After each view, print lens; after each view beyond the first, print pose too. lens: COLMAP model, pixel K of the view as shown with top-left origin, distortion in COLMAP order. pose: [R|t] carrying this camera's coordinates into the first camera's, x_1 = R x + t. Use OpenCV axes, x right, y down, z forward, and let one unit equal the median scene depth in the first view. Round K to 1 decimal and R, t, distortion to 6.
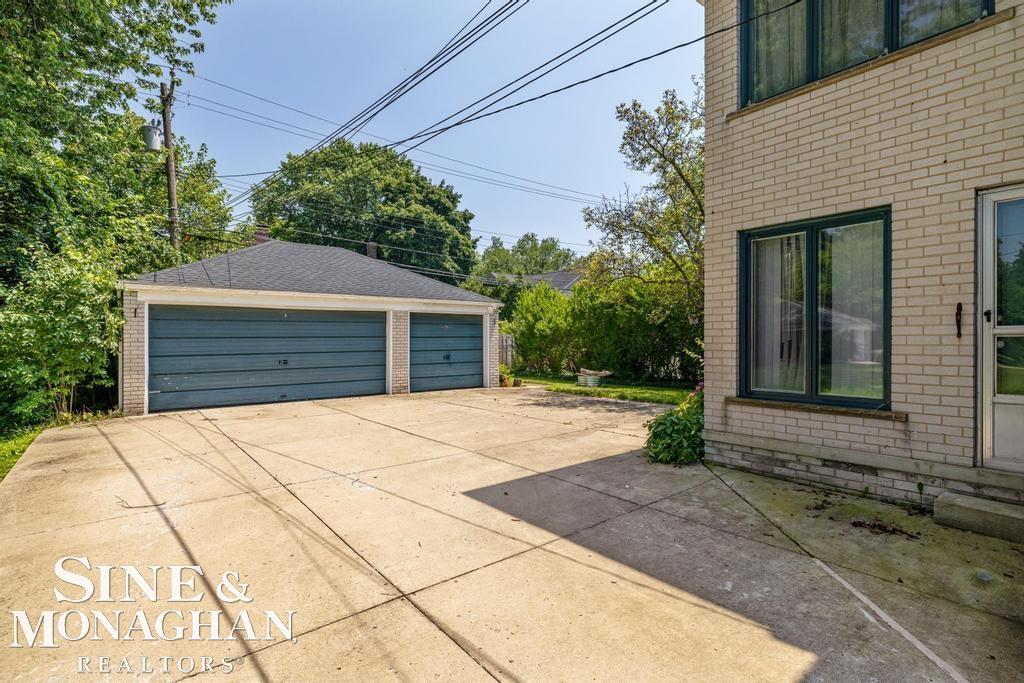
lens RADIAL K [[515.1, 0, 514.3], [0, 515.1, 339.5], [0, 0, 1]] dist [-0.010210, 0.001913]
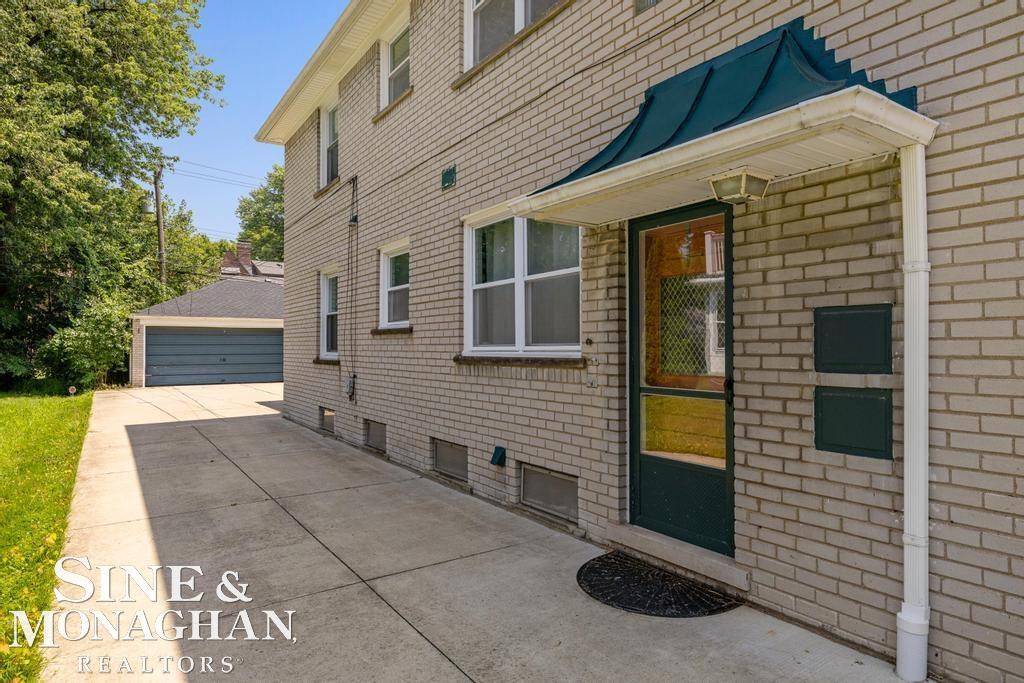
lens RADIAL K [[638.5, 0, 518.0], [0, 638.5, 346.2], [0, 0, 1]] dist [-0.000332, 0.000322]
pose [[0.996161, 0.003161, -0.087481, 0.643363], [-0.003427, 0.999990, -0.002888, 0.002947], [0.087471, 0.003177, 0.996162, -0.915490]]
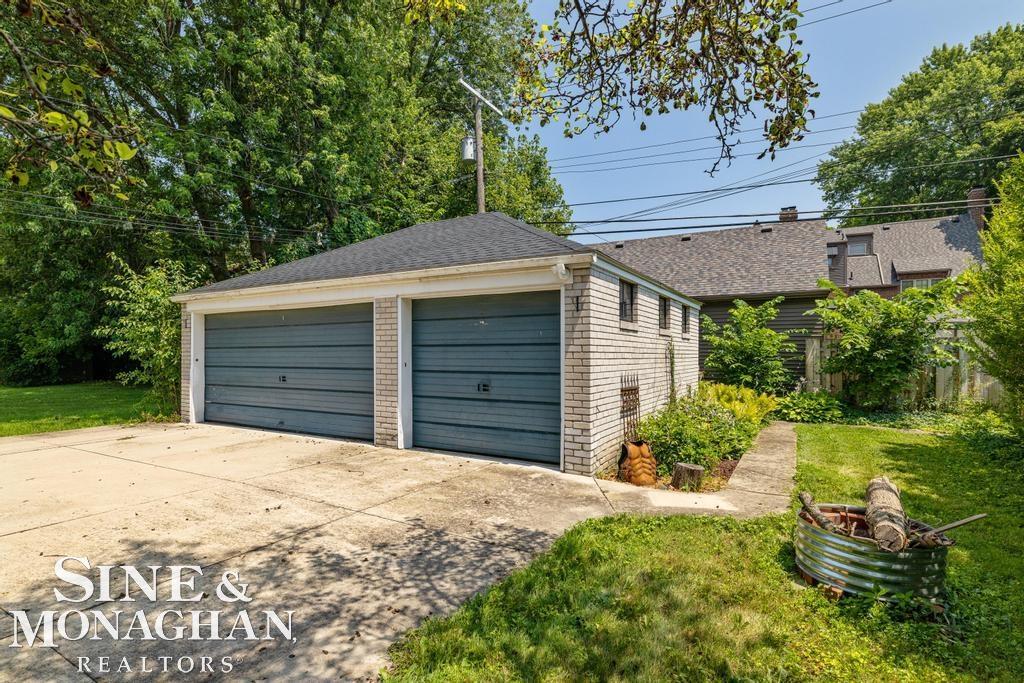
lens RADIAL K [[514.1, 0, 513.0], [0, 514.1, 347.6], [0, 0, 1]] dist [0.002785, 0.000299]
pose [[0.348837, -0.001654, -0.937182, 0.376618], [-0.000753, 0.999998, -0.002045, -0.001432], [0.937183, 0.001419, 0.348835, 1.012305]]
